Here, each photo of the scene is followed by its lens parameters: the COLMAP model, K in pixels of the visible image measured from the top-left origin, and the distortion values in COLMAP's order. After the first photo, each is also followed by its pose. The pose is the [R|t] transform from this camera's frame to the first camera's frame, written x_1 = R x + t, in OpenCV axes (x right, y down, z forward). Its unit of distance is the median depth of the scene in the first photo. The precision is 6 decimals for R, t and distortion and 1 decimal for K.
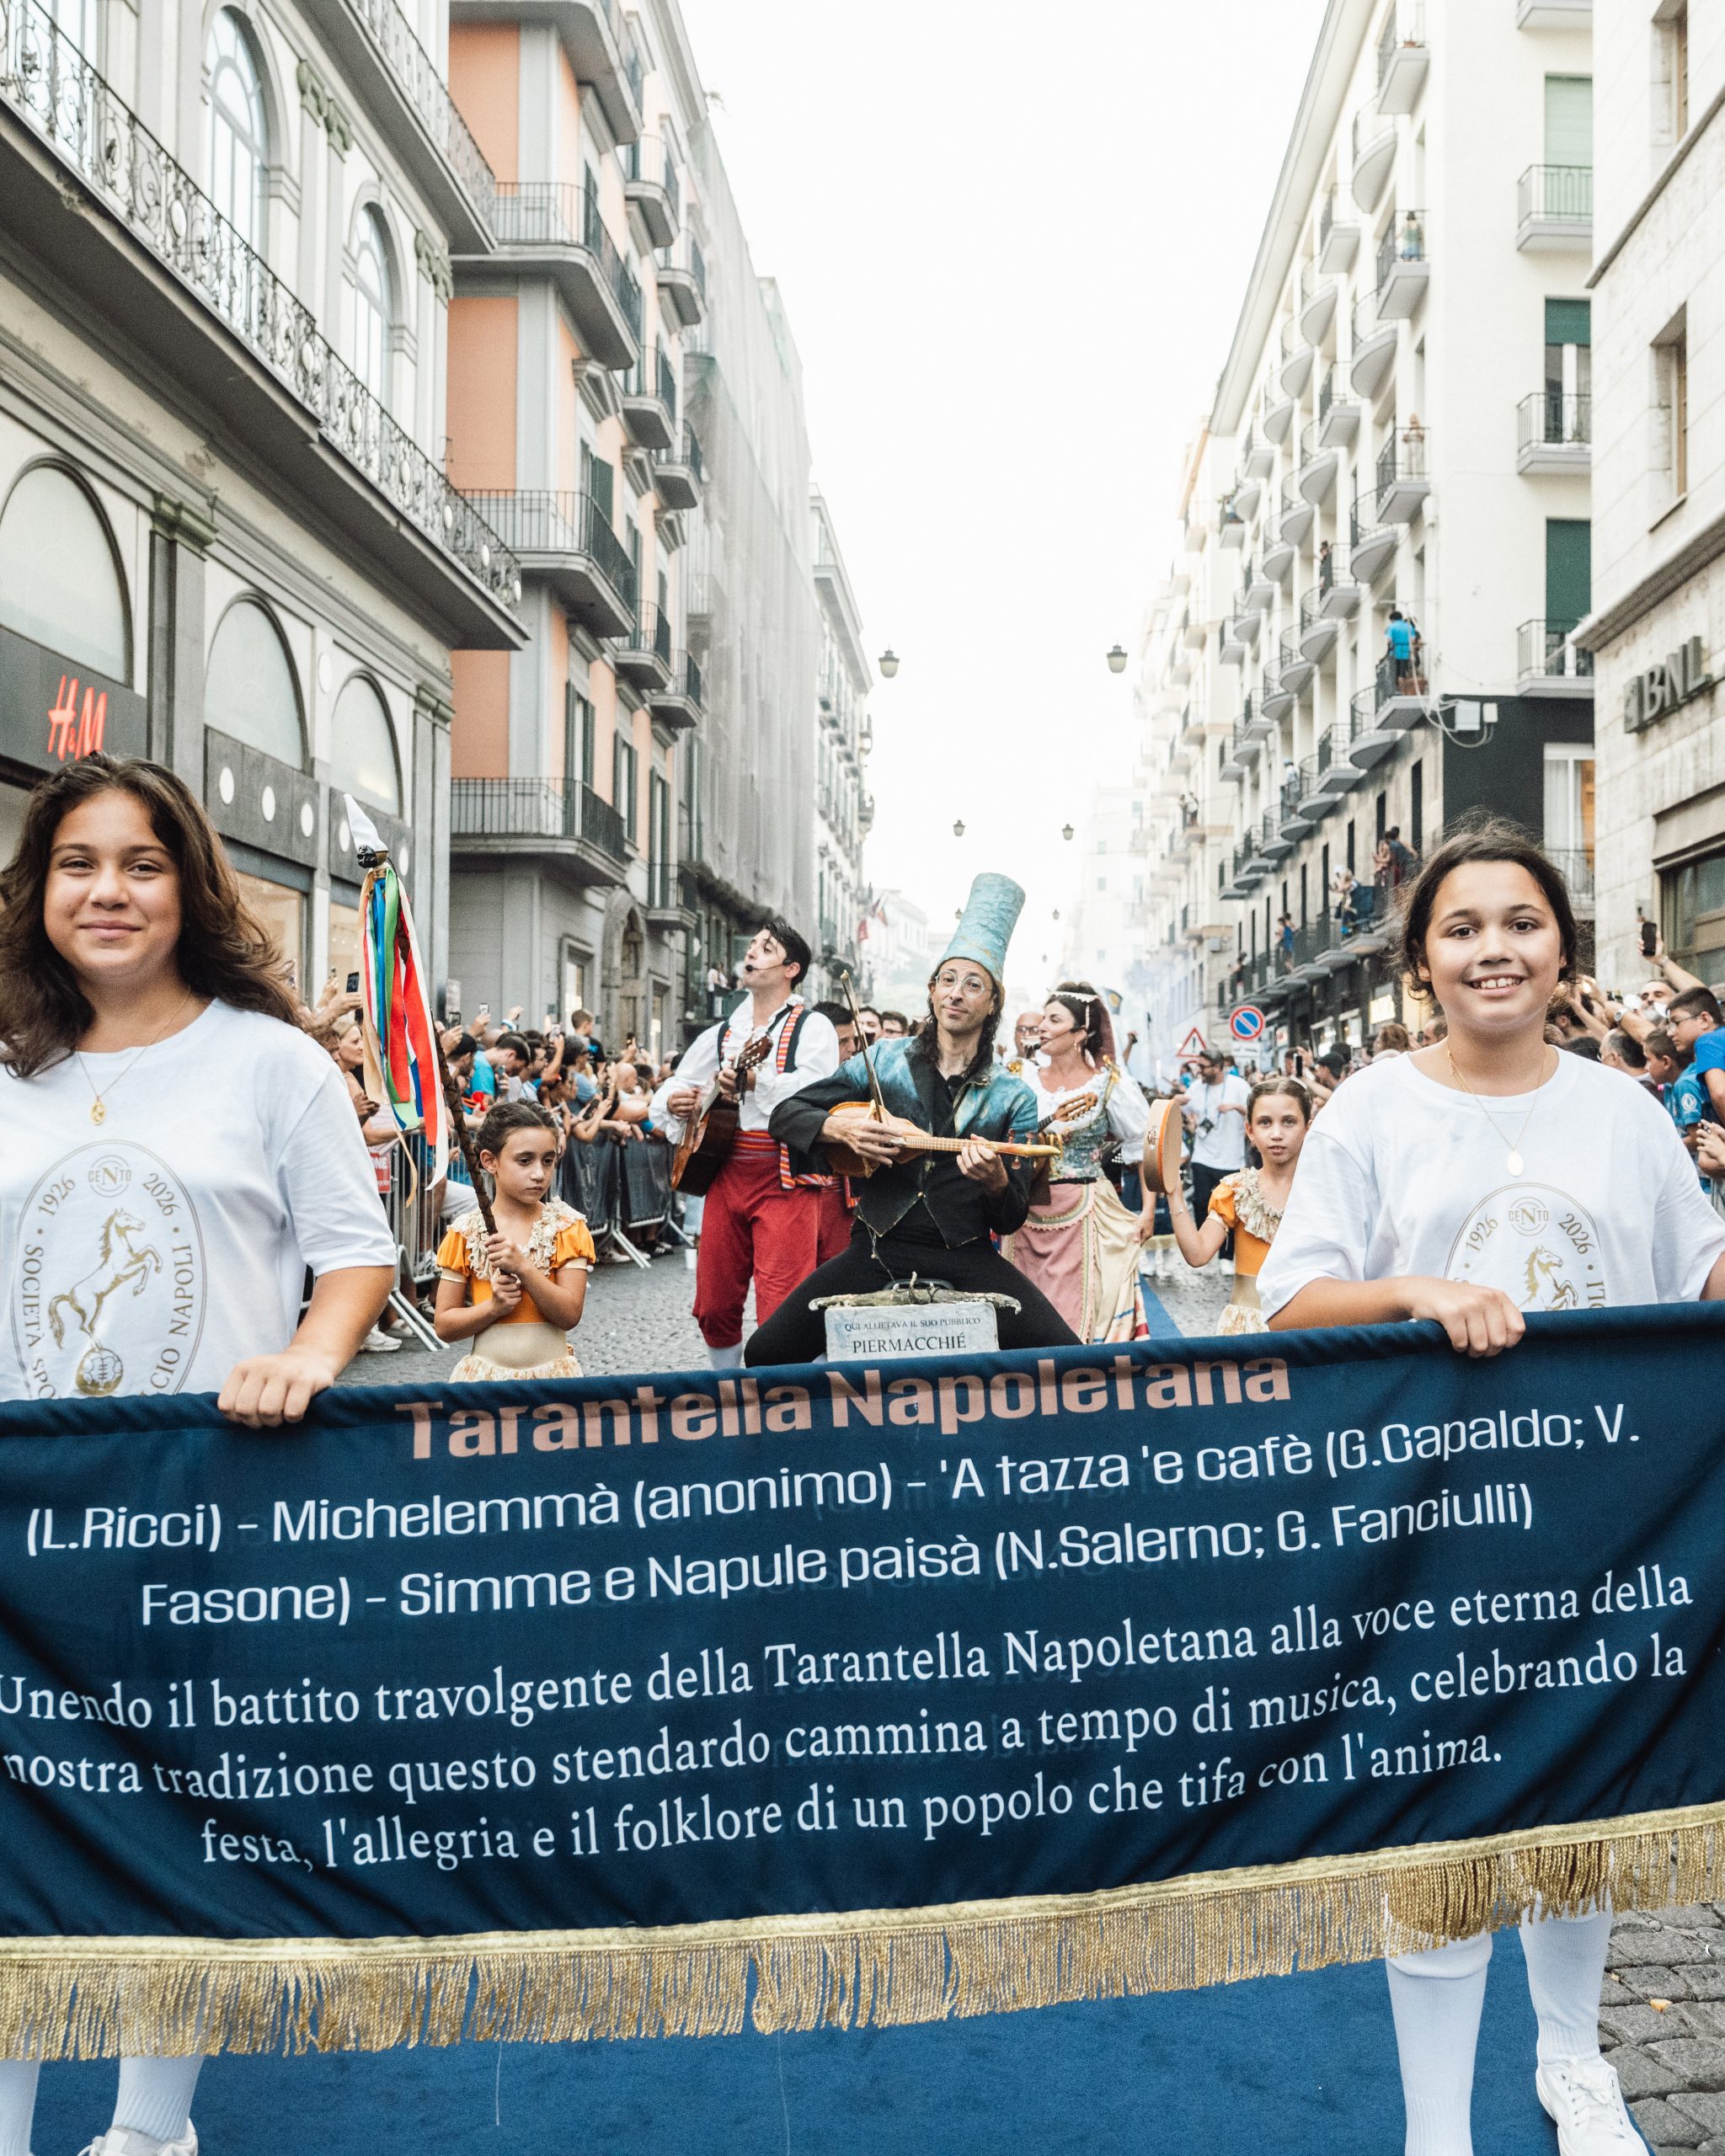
lens RADIAL K [[2187.6, 0, 873.0], [0, 2187.6, 1080.4], [0, 0, 1]] dist [-0.005949, 0.009630]
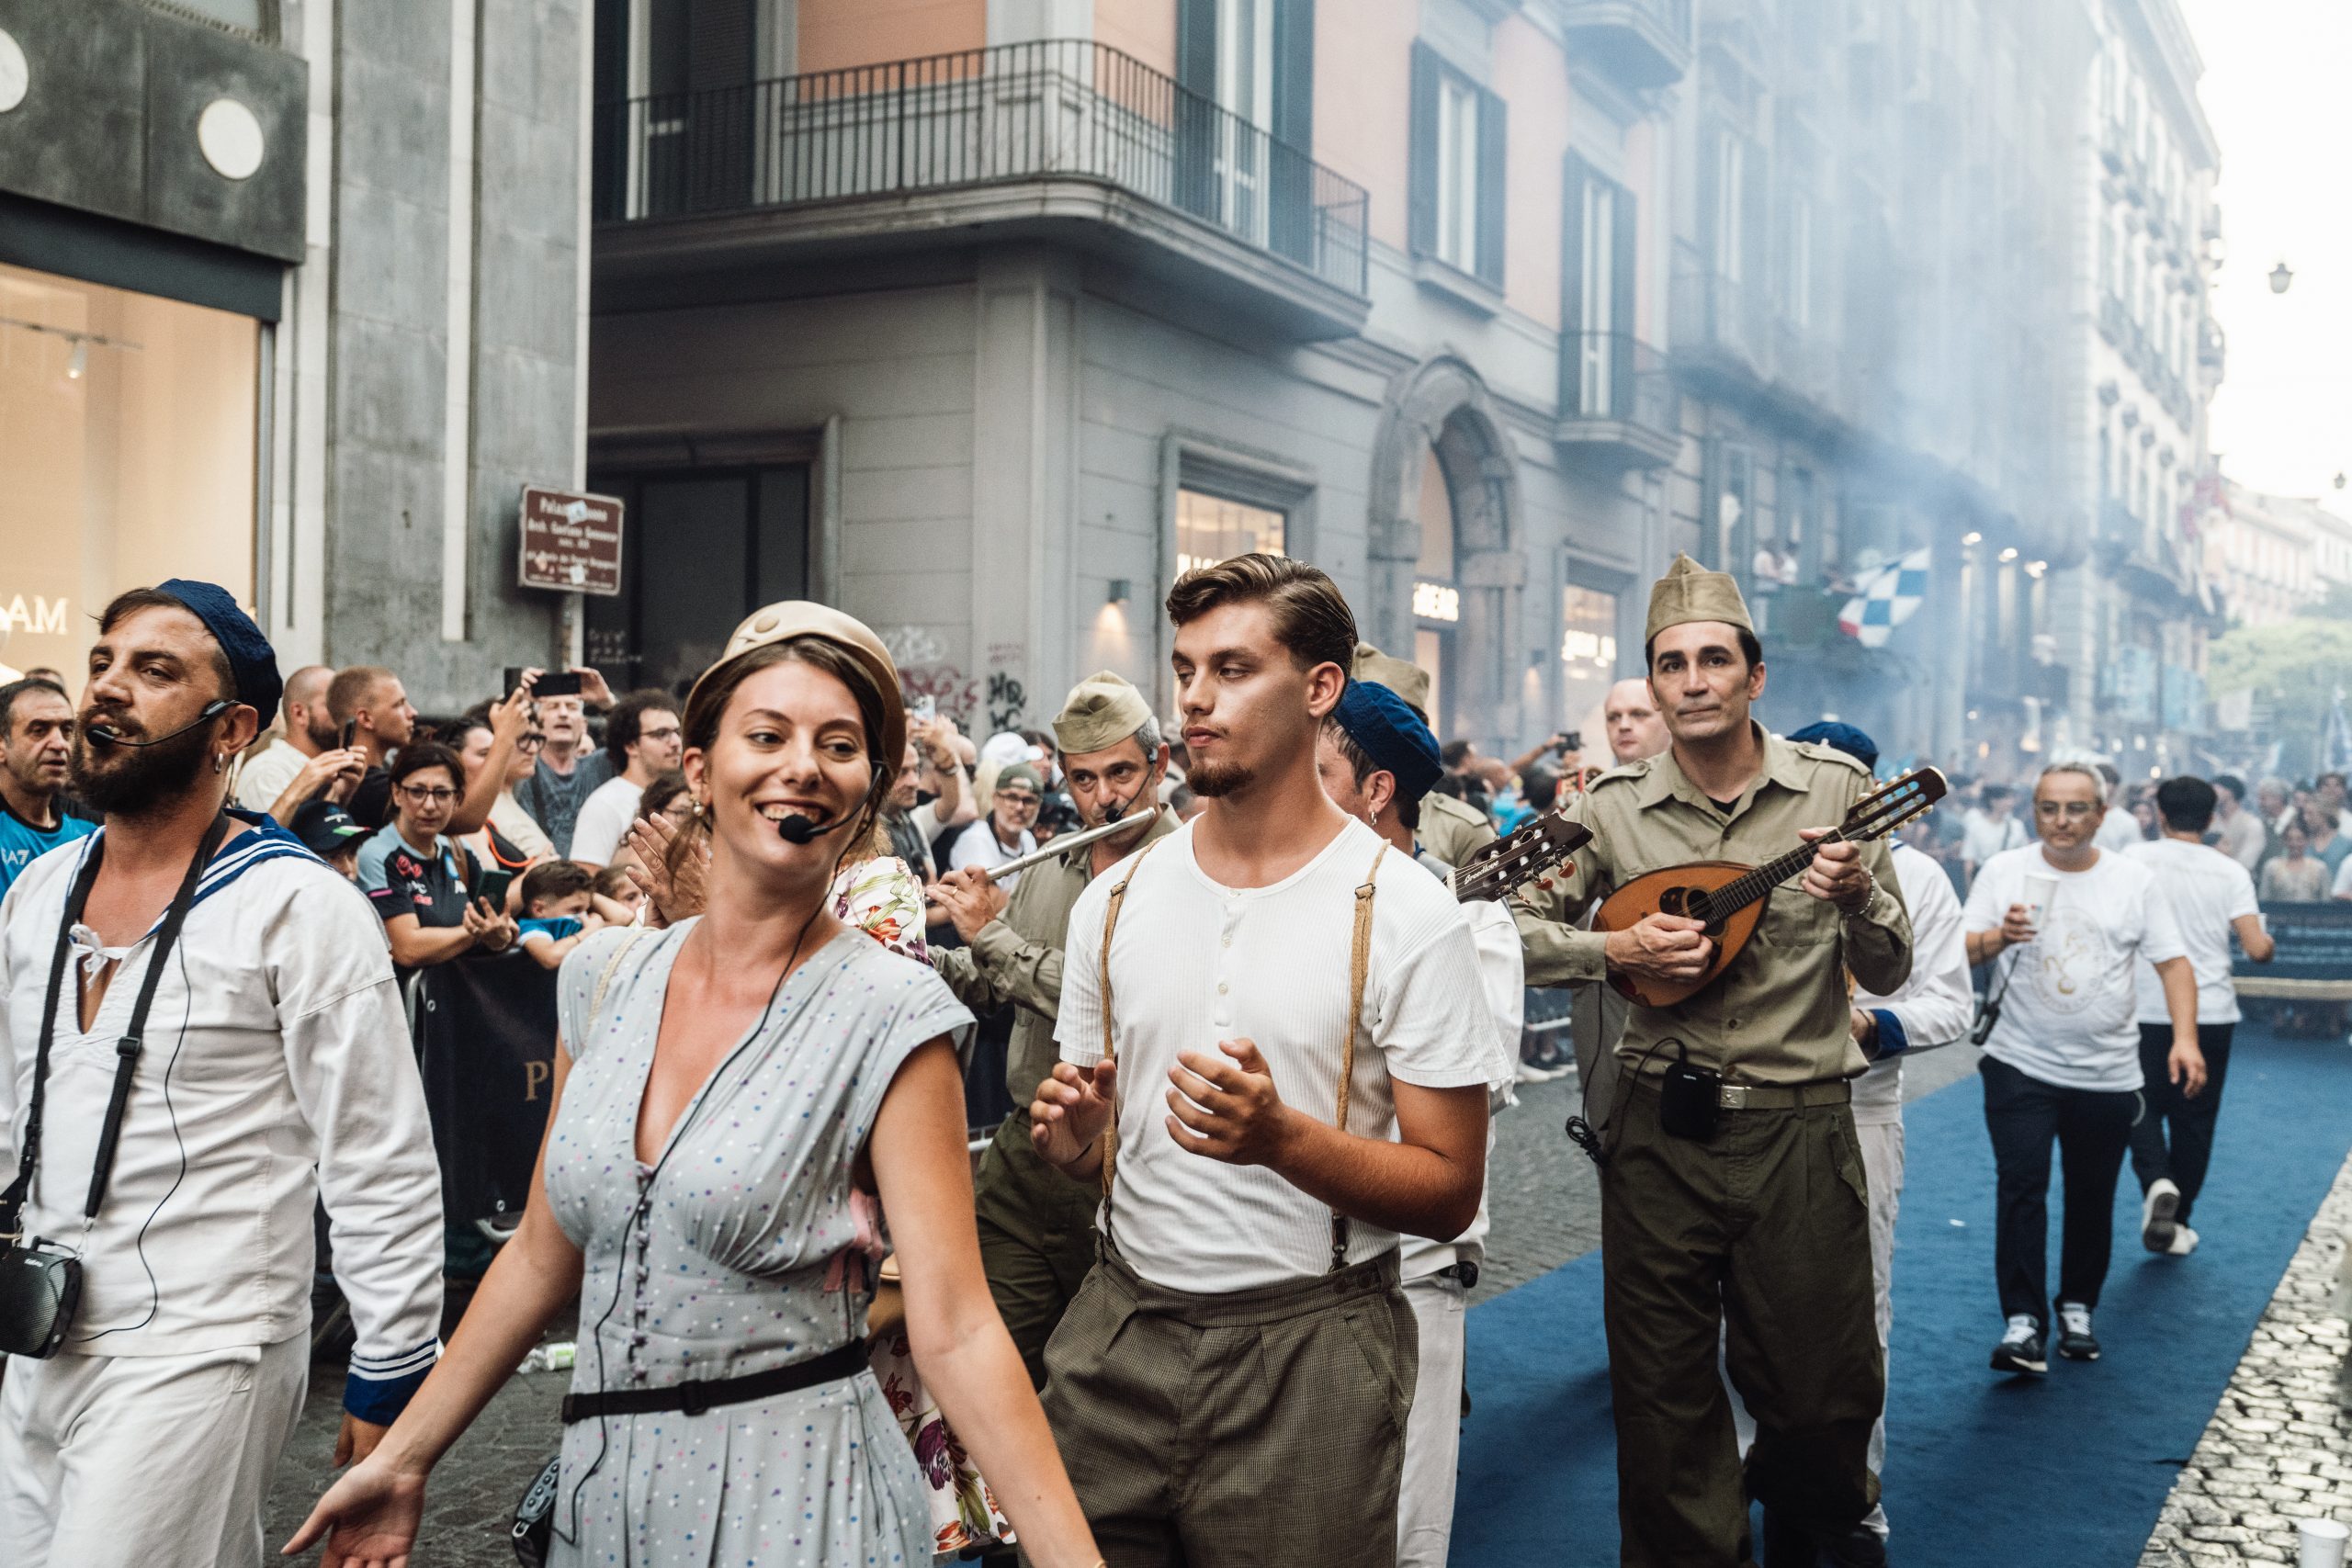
lens RADIAL K [[1962.0, 0, 1175.5], [0, 1962.0, 787.3], [0, 0, 1]] dist [-0.005365, 0.008318]
pose [[0.856811, 0.005791, -0.515598, 0.065842], [0.001726, 0.999899, 0.014099, 0.002043], [0.515627, -0.012970, 0.856715, 0.608973]]
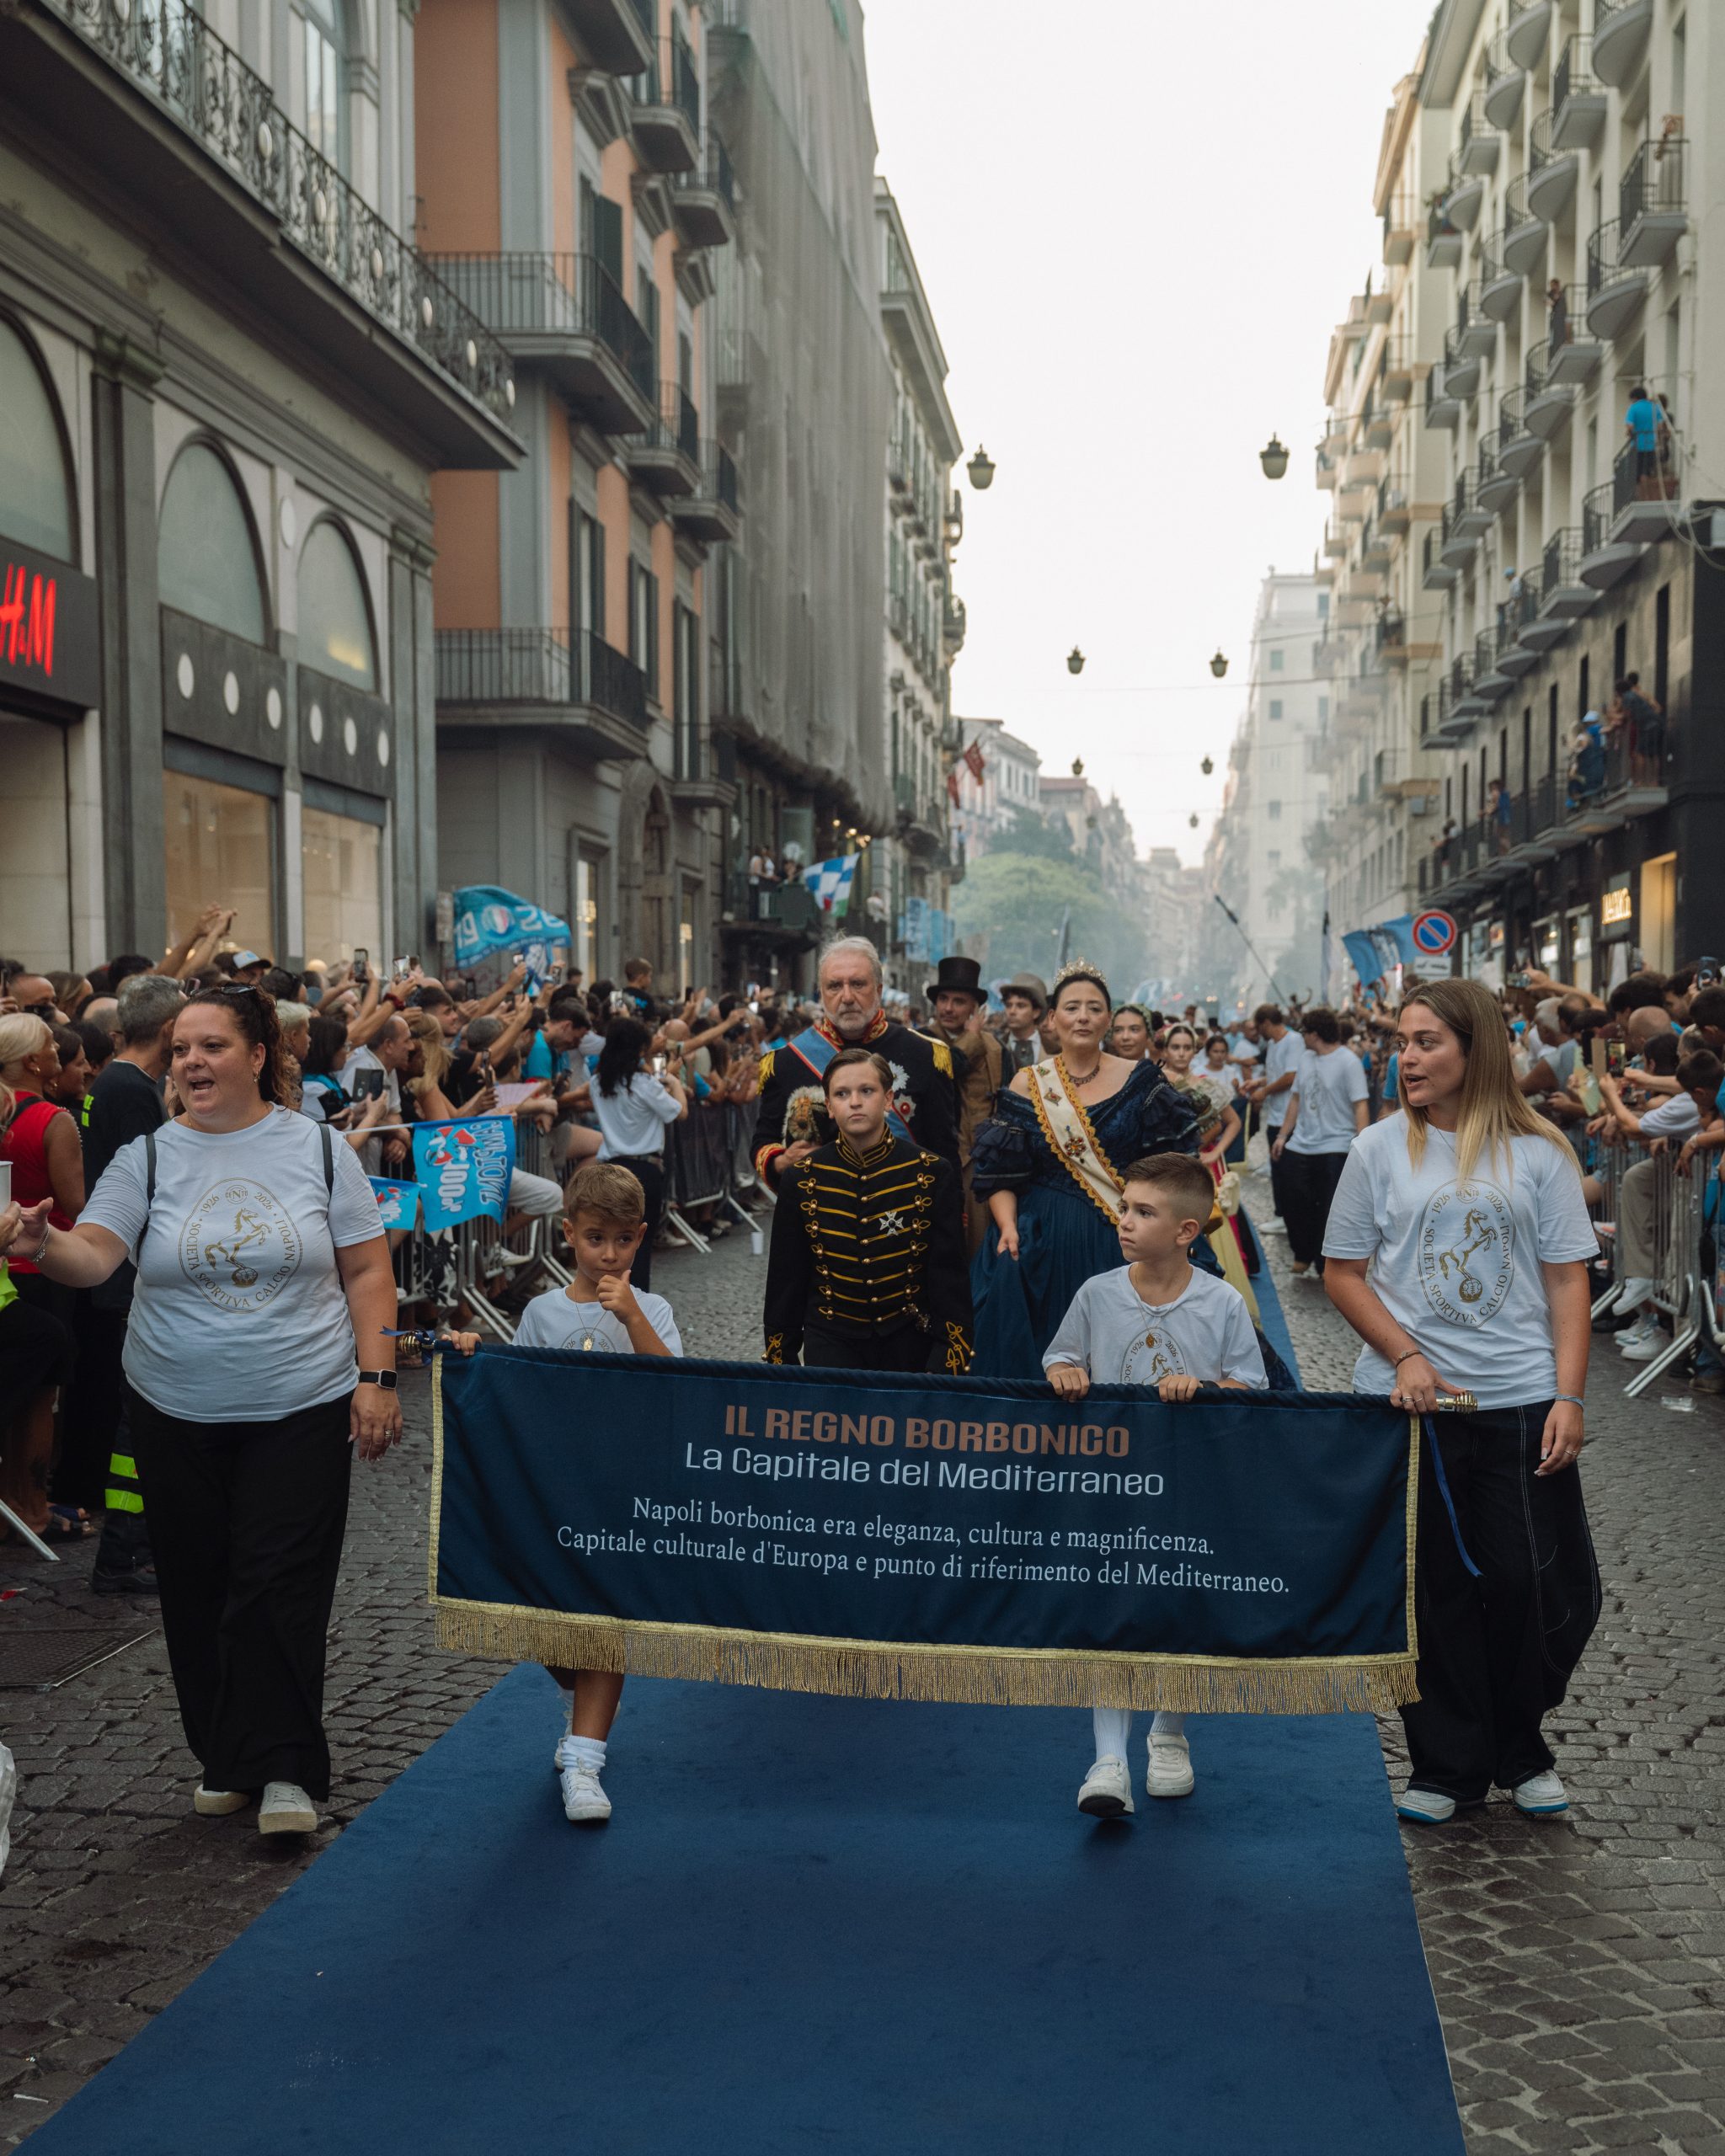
lens RADIAL K [[3047.5, 0, 853.5], [0, 3047.5, 1298.9], [0, 0, 1]] dist [0.015532, 0.000167]
pose [[0.999267, -0.006084, -0.037790, 0.001018], [0.010141, 0.994087, 0.108111, -0.013552], [0.036909, -0.108415, 0.993420, -0.106740]]
